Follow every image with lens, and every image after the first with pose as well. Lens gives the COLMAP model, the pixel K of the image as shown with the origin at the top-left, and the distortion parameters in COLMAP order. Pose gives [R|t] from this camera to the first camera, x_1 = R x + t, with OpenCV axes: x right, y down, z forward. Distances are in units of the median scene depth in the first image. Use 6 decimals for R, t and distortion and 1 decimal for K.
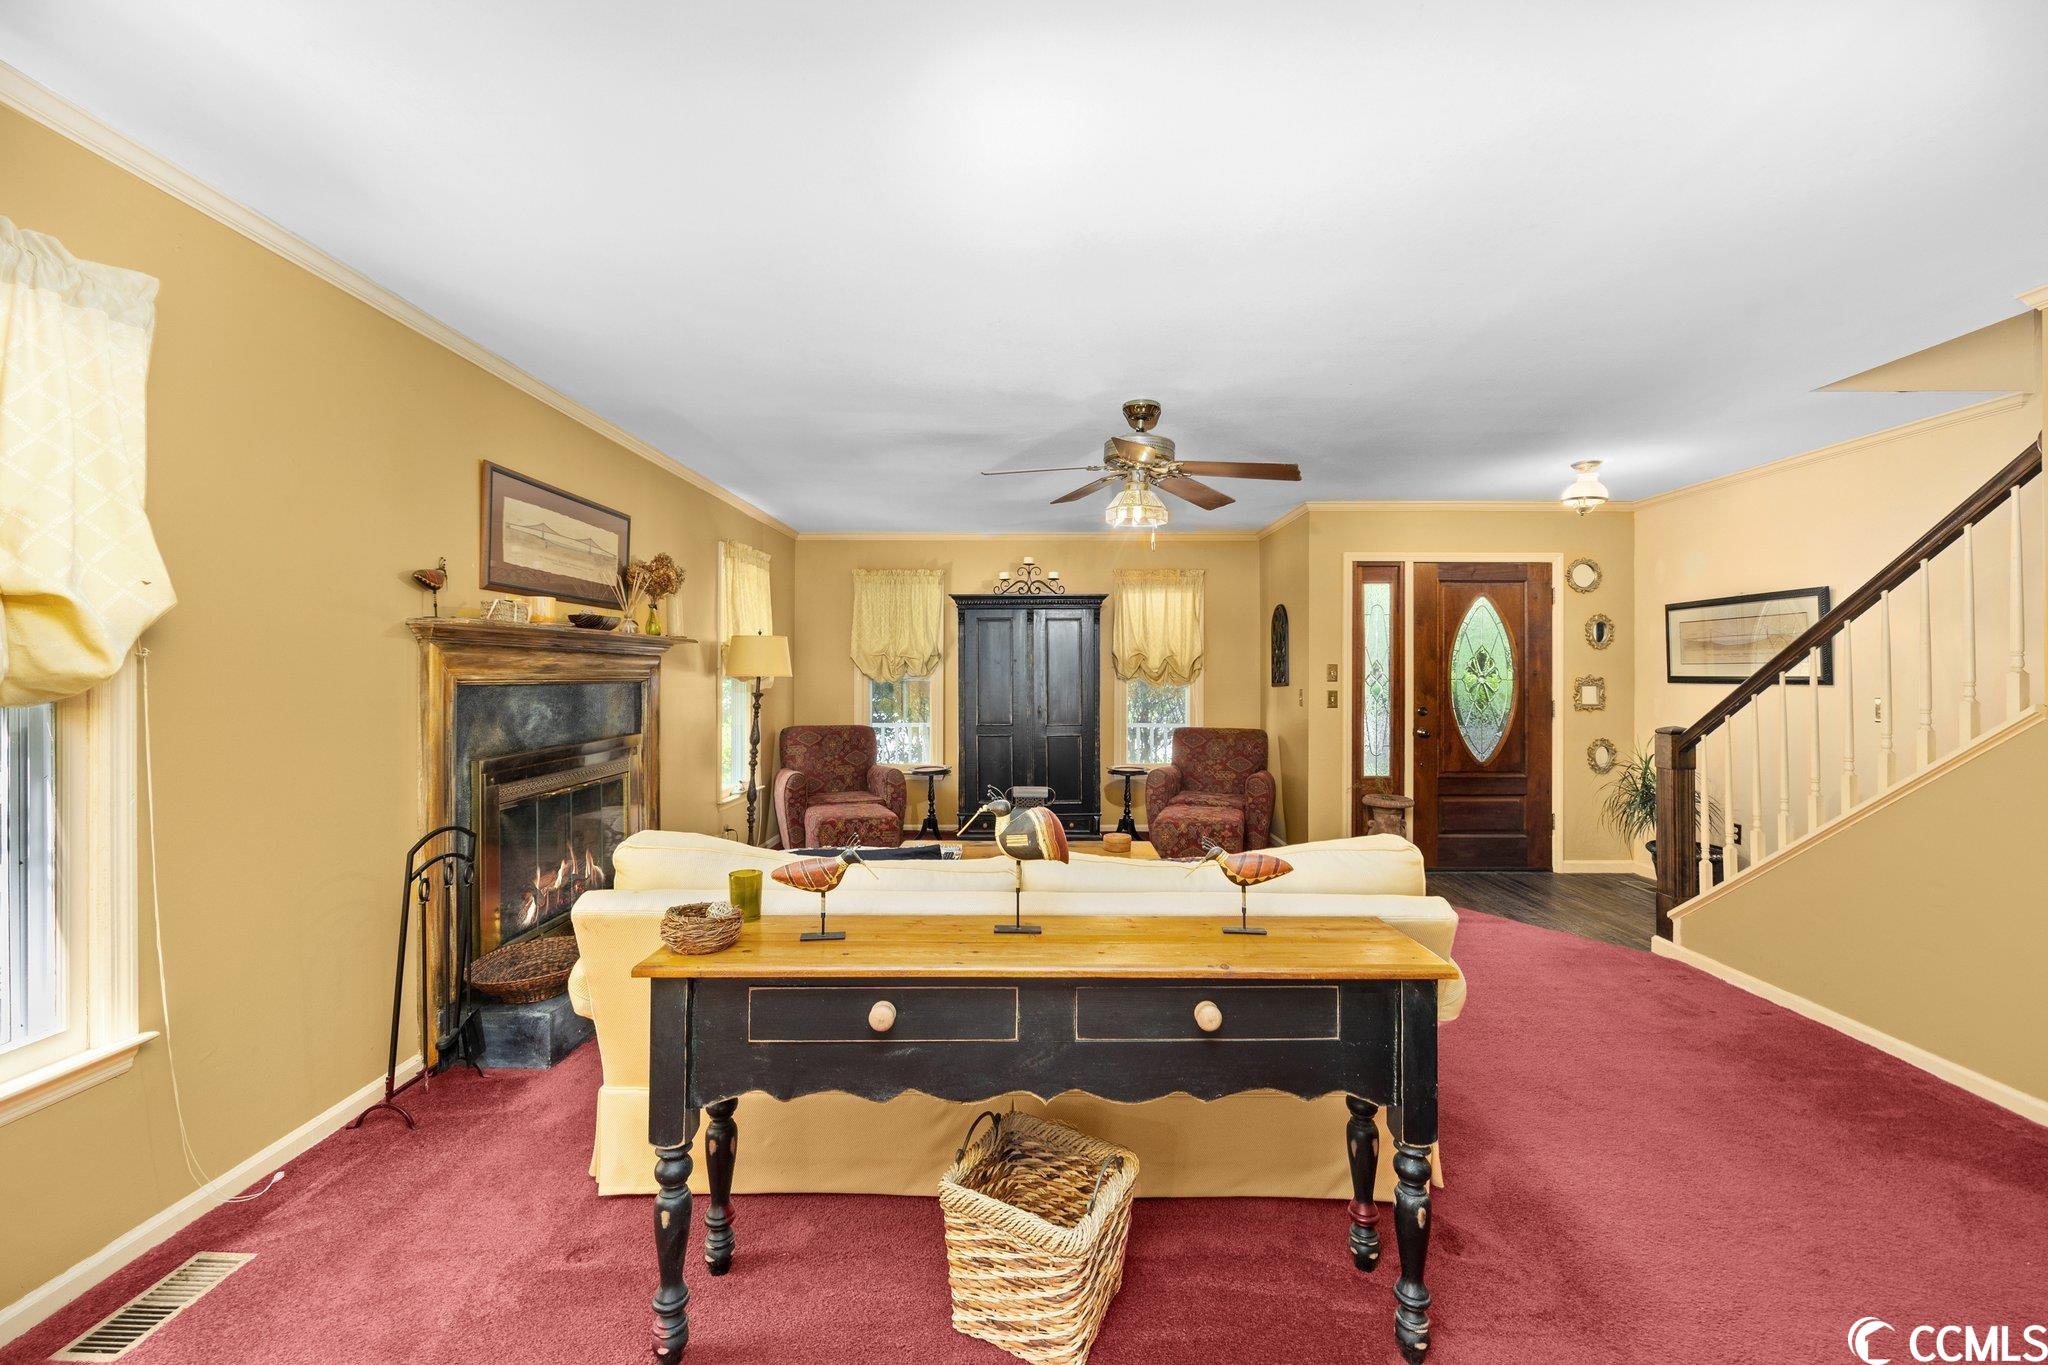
lens RADIAL K [[819.8, 0, 1024.0], [0, 819.8, 682.5], [0, 0, 1]] dist [-0.000019, 0.000295]
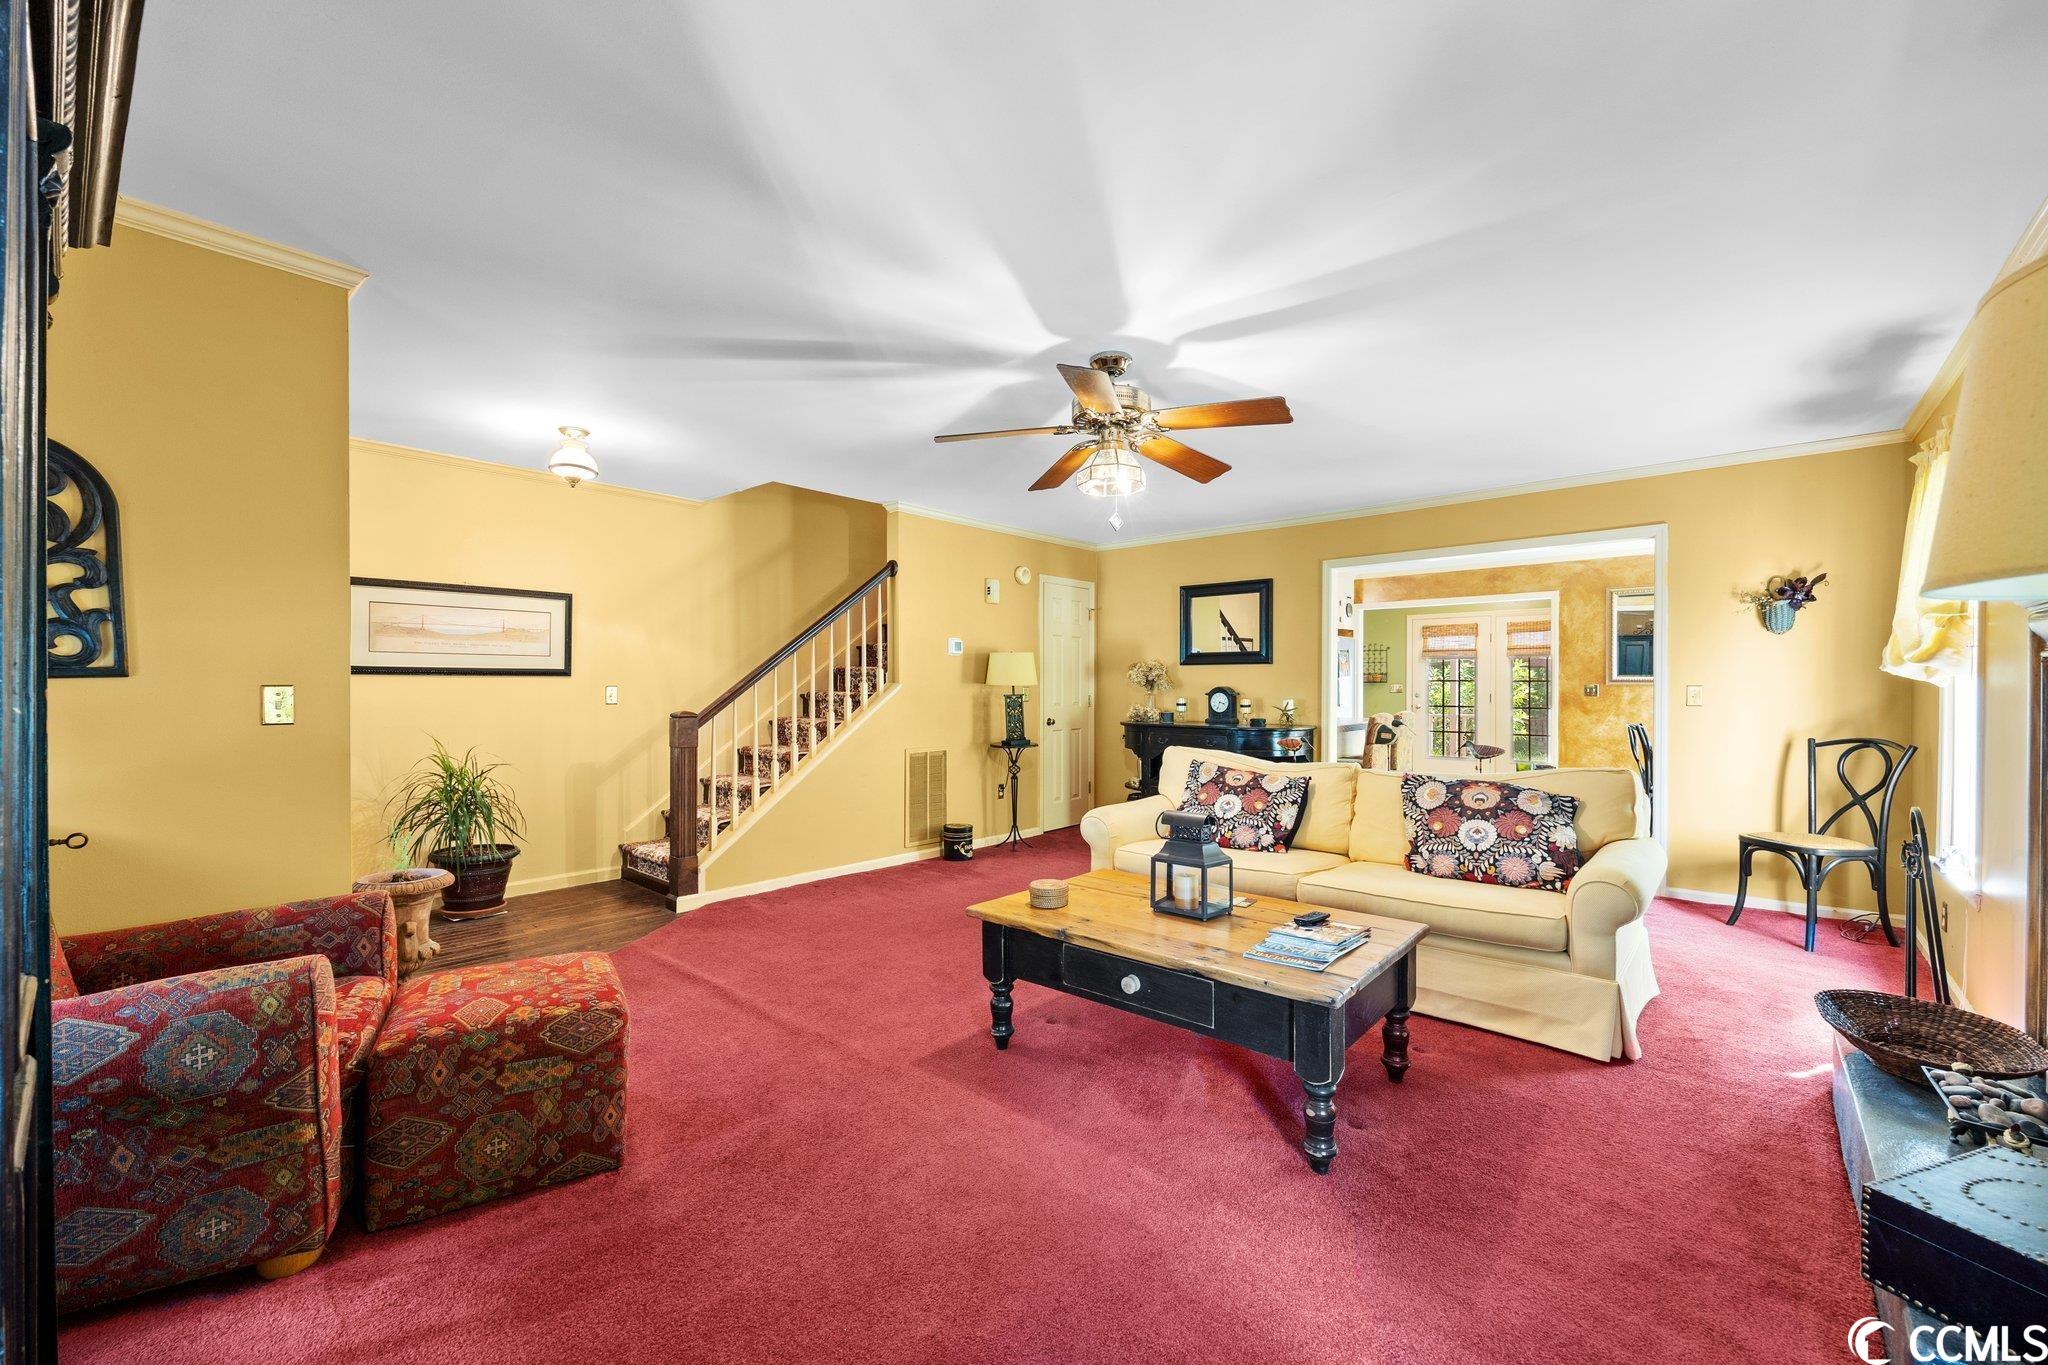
lens RADIAL K [[819.8, 0, 1024.0], [0, 819.8, 682.5], [0, 0, 1]] dist [-0.000019, 0.000295]
pose [[-0.763754, -0.002525, 0.645503, -0.233377], [0.001094, 0.999986, 0.005206, 0.005959], [-0.645507, 0.004682, -0.763740, 1.109388]]
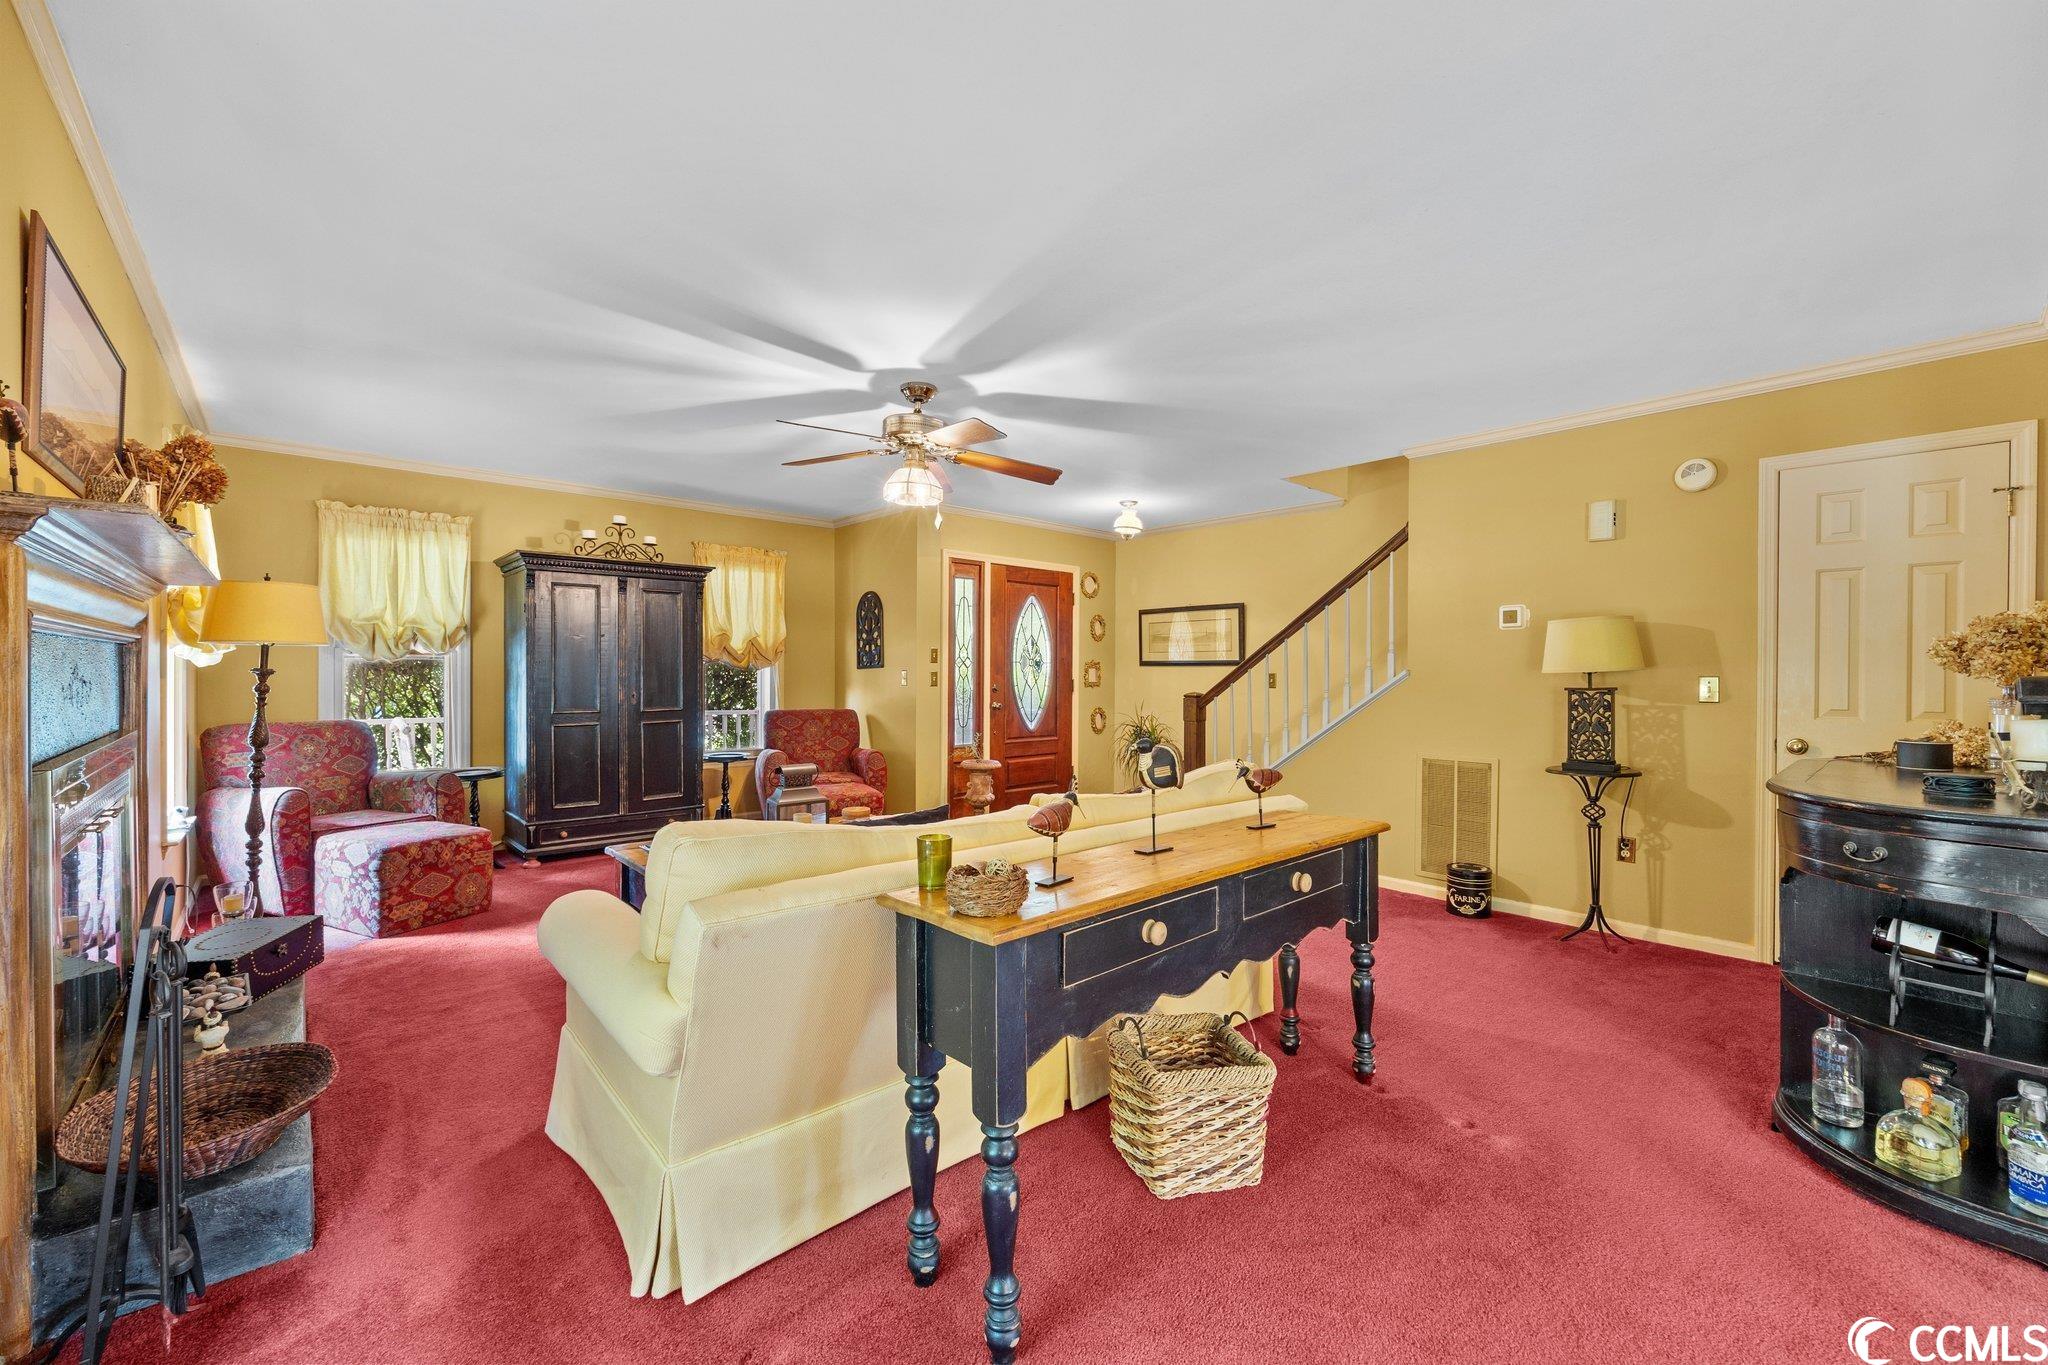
lens RADIAL K [[819.8, 0, 1024.0], [0, 819.8, 682.5], [0, 0, 1]] dist [-0.000019, 0.000295]
pose [[0.735096, -0.005178, 0.677943, -0.300617], [0.001278, 0.999980, 0.006252, 0.018916], [-0.677962, -0.003730, 0.735088, 0.090021]]
